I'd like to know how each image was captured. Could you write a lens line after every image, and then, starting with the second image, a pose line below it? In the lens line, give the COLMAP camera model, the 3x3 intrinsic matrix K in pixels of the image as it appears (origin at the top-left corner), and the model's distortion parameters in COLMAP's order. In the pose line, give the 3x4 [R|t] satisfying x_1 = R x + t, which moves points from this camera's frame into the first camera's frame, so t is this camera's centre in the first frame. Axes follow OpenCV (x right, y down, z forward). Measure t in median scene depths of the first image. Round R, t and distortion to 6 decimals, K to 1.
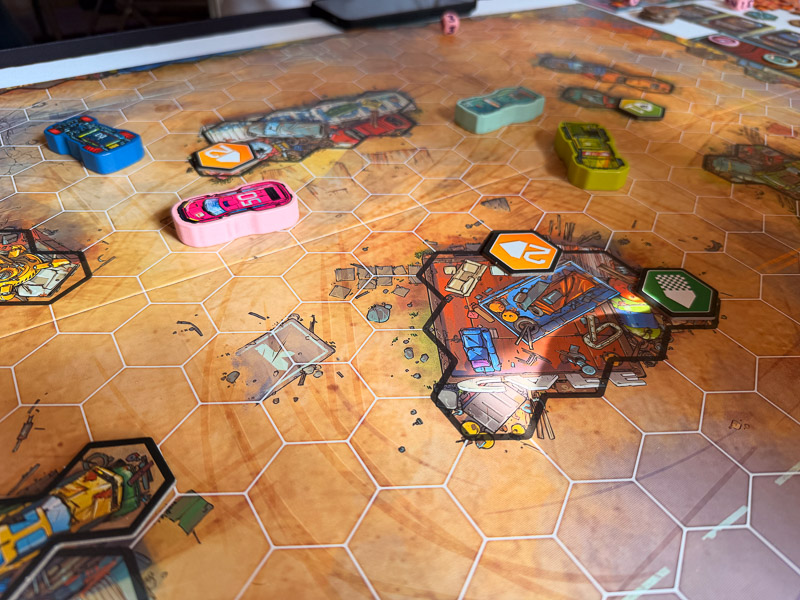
lens RADIAL K [[576.4, 0, 400.0], [0, 576.4, 300.0], [0, 0, 1]] dist [0.024588, -0.090663]
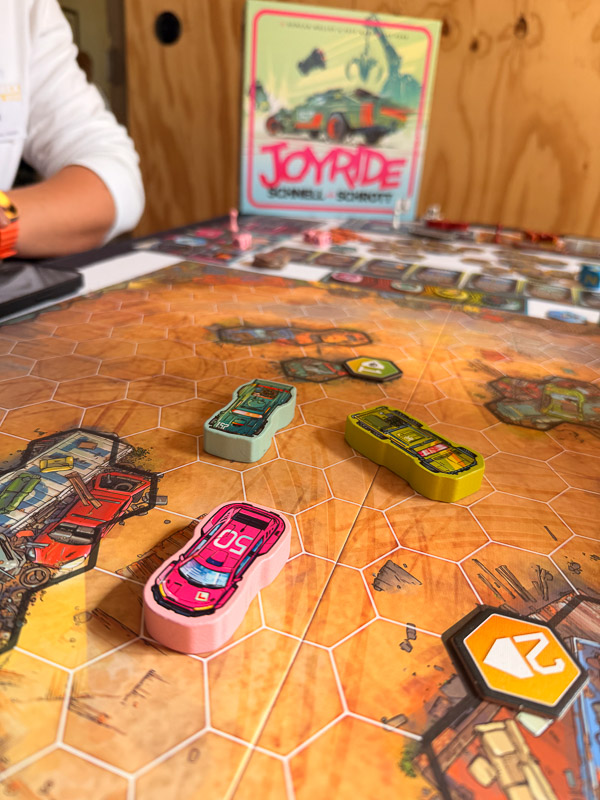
lens RADIAL K [[576.4, 0, 300.0], [0, 576.4, 400.0], [0, 0, 1]] dist [0.024588, -0.090663]
pose [[0.795895, -0.253289, 0.549906, -0.167814], [0.368130, 0.923549, -0.107414, -0.251435], [-0.480658, 0.287927, 0.828291, 0.372063]]
